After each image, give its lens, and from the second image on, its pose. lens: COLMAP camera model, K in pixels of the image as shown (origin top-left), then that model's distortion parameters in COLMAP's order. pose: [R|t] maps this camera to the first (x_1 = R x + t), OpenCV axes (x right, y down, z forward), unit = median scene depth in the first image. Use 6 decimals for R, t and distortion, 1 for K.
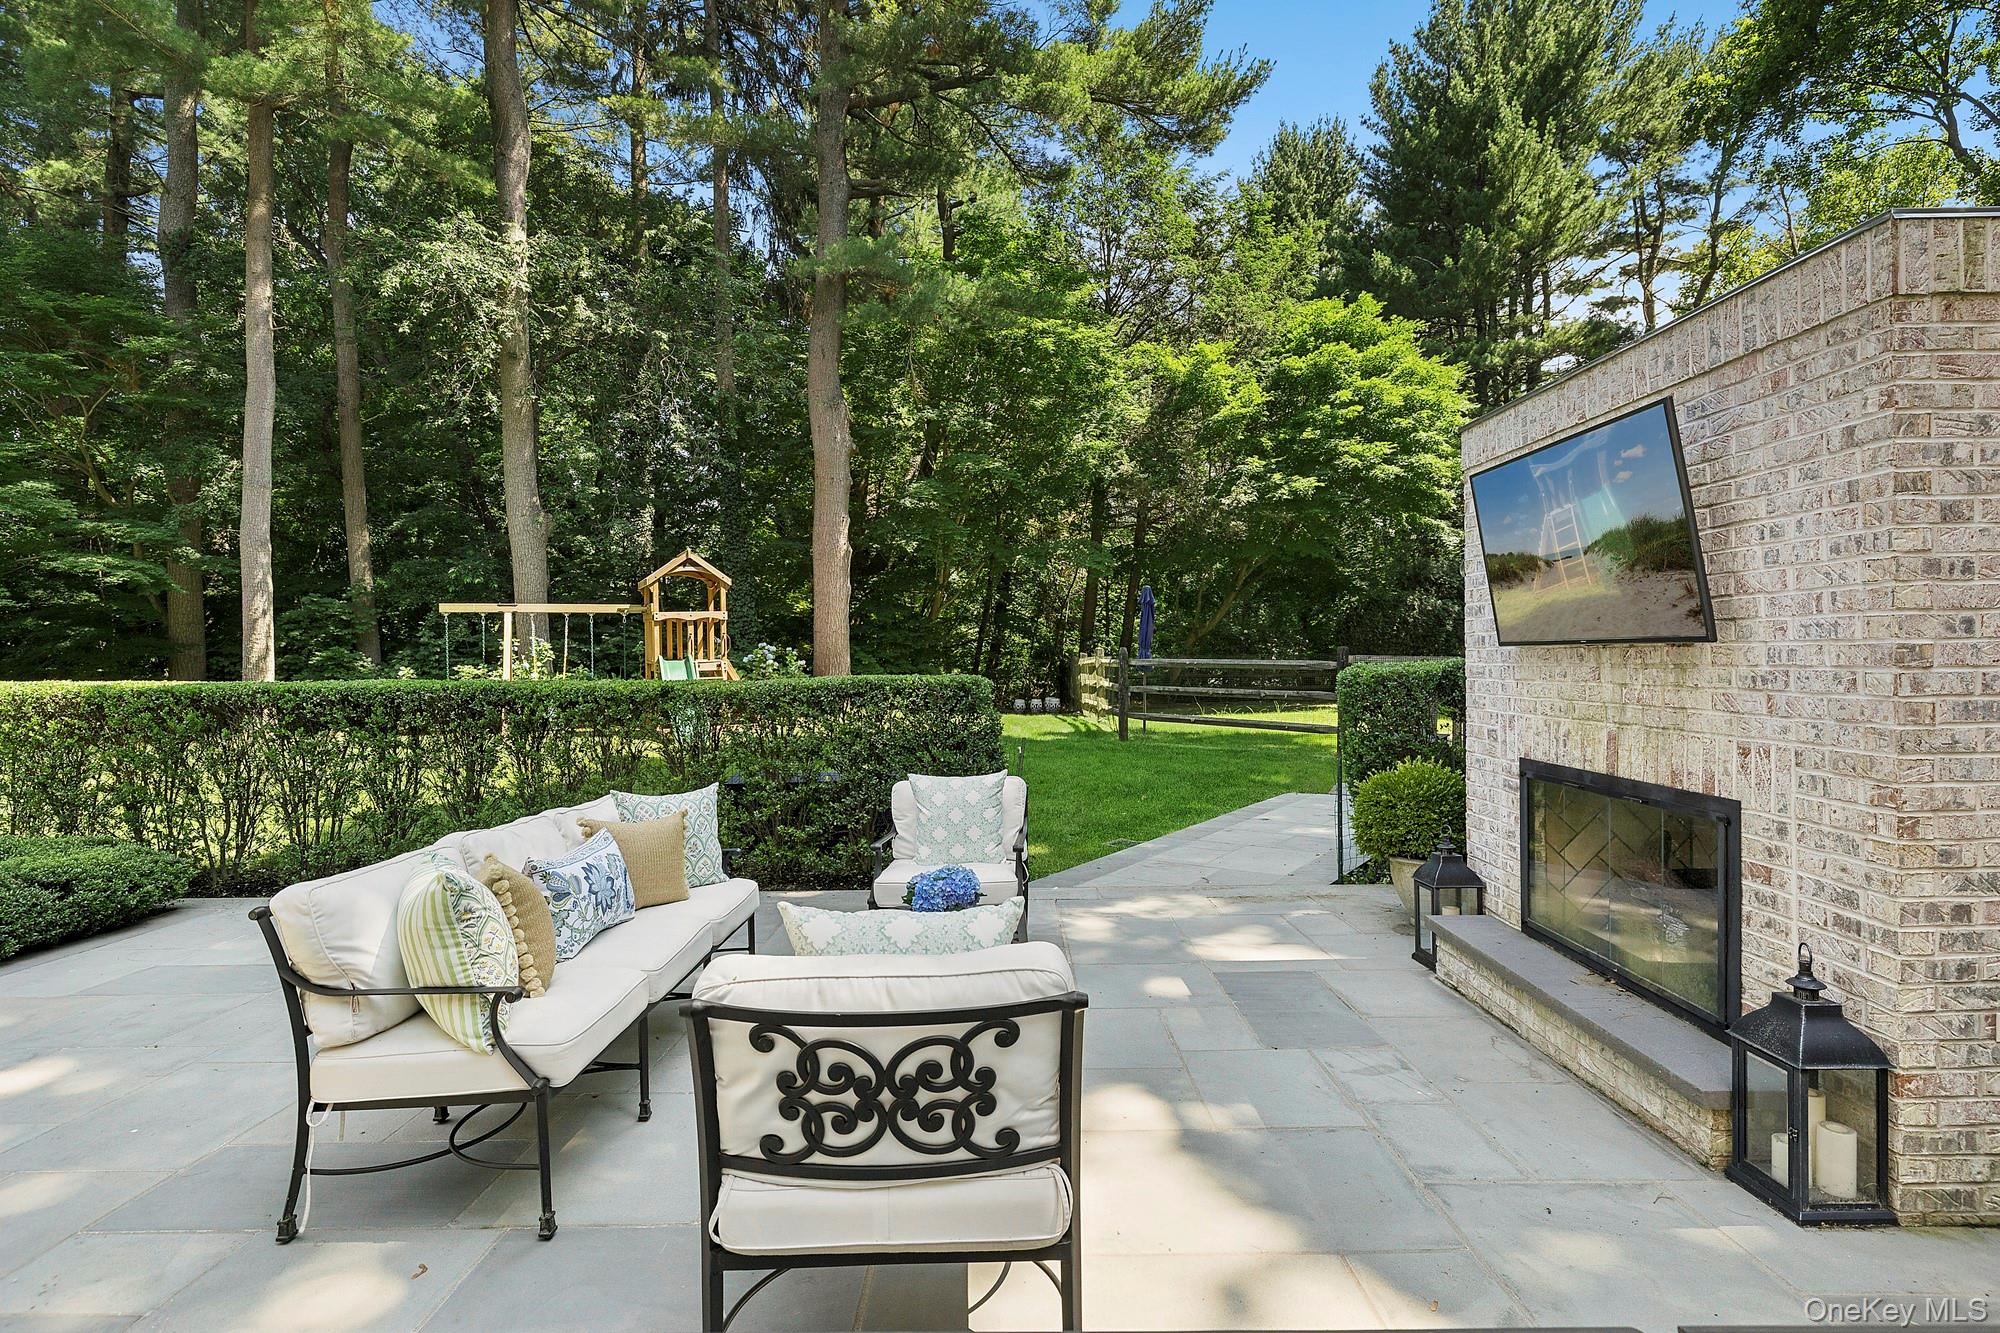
lens RADIAL K [[986.7, 0, 1000.0], [0, 986.7, 666.5], [0, 0, 1]] dist [0.001923, 0.000849]
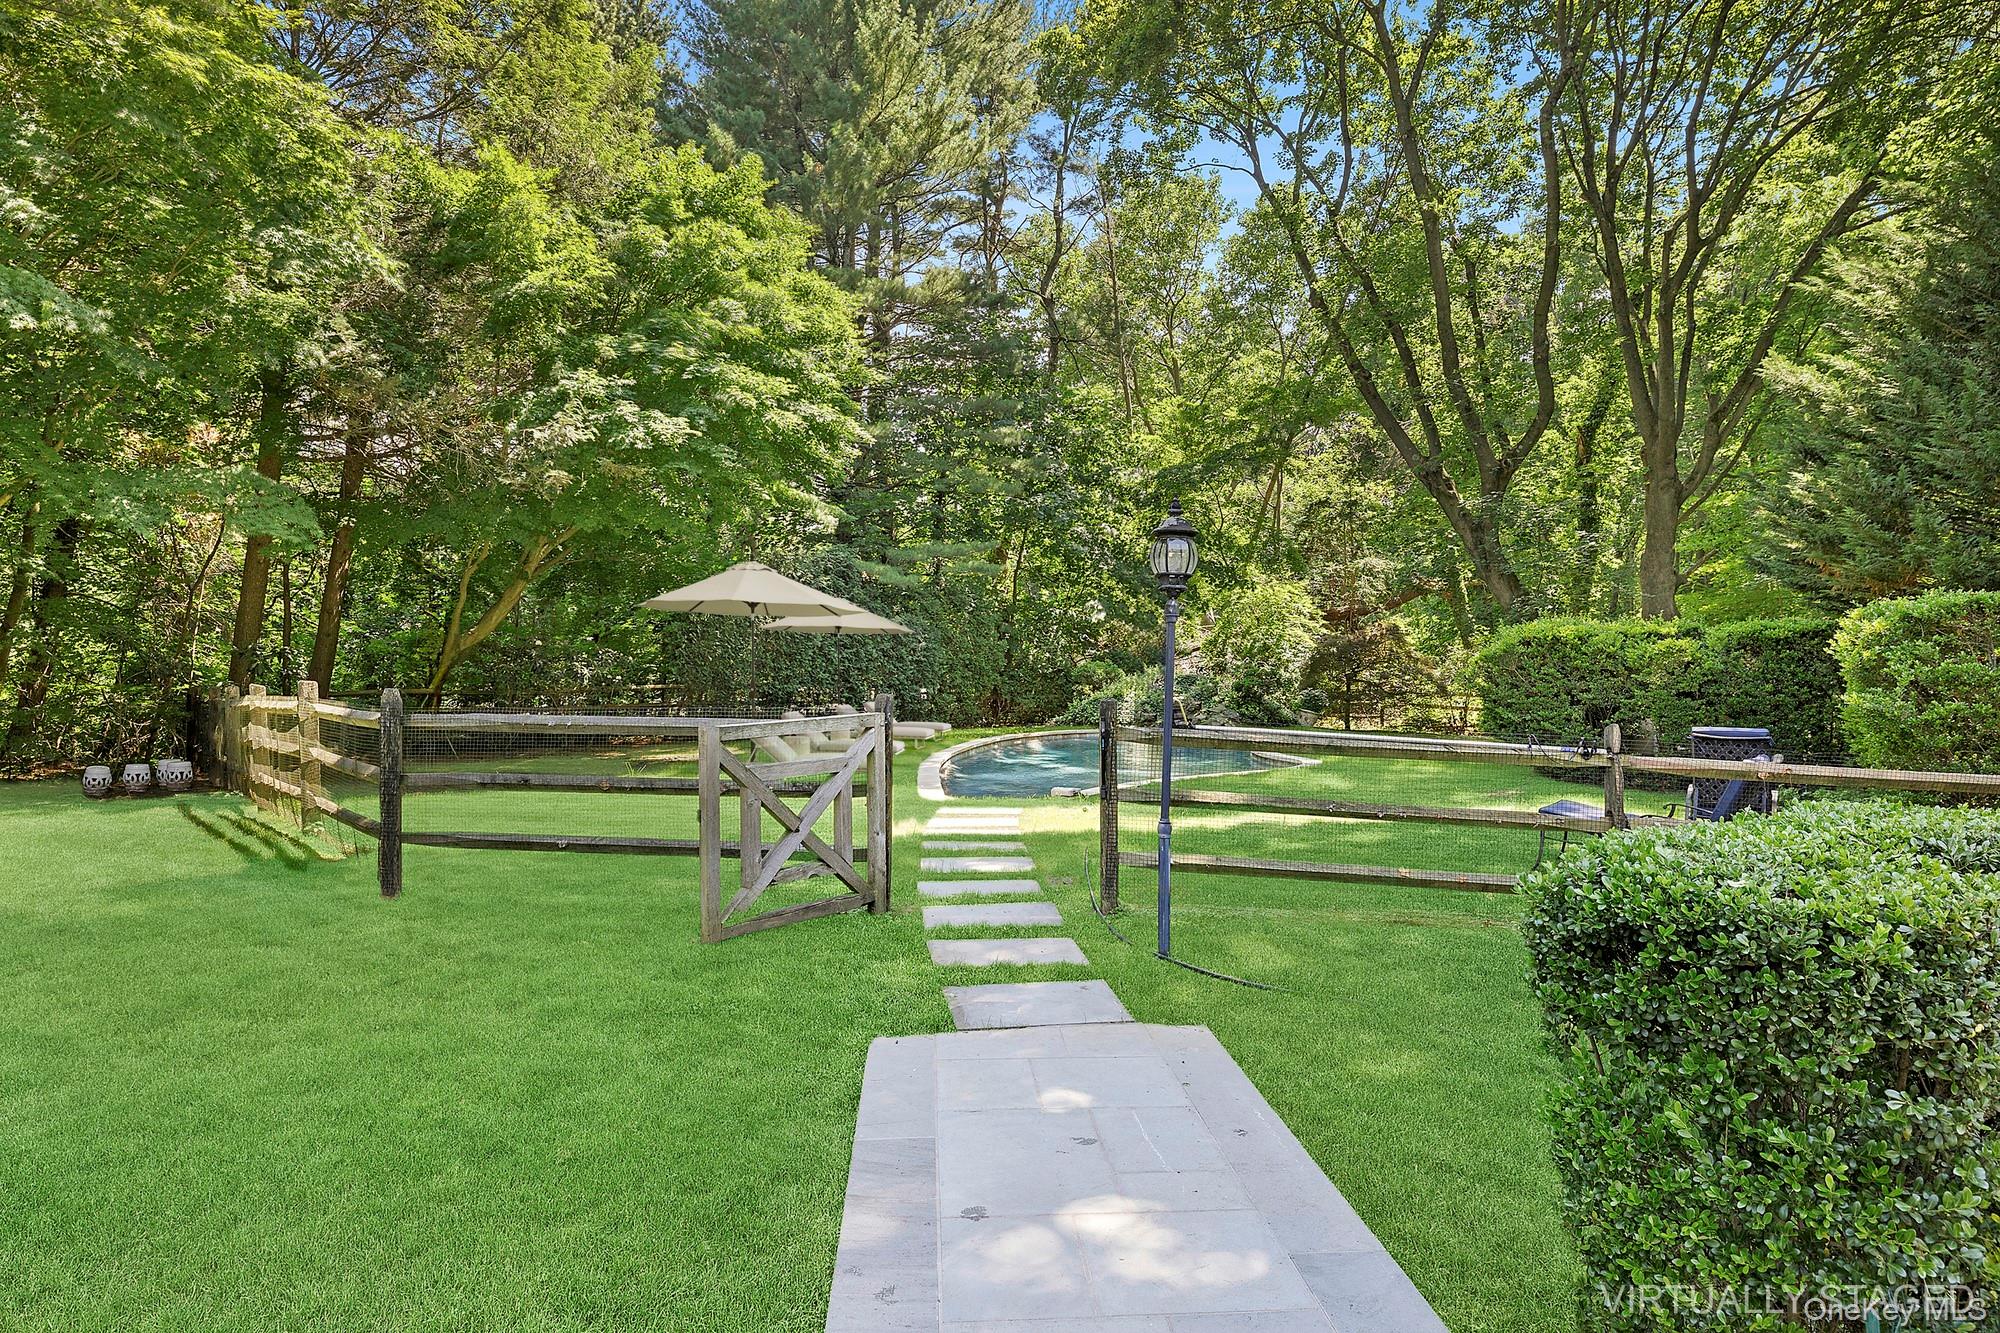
lens RADIAL K [[1131.3, 0, 1000.0], [0, 1131.3, 666.5], [0, 0, 1]] dist [0.170935, -0.177339]
pose [[0.775587, 0.000596, 0.631240, -0.002845], [-0.000490, 1.000000, -0.000342, -0.023712], [-0.631240, -0.000044, 0.775588, 0.256432]]
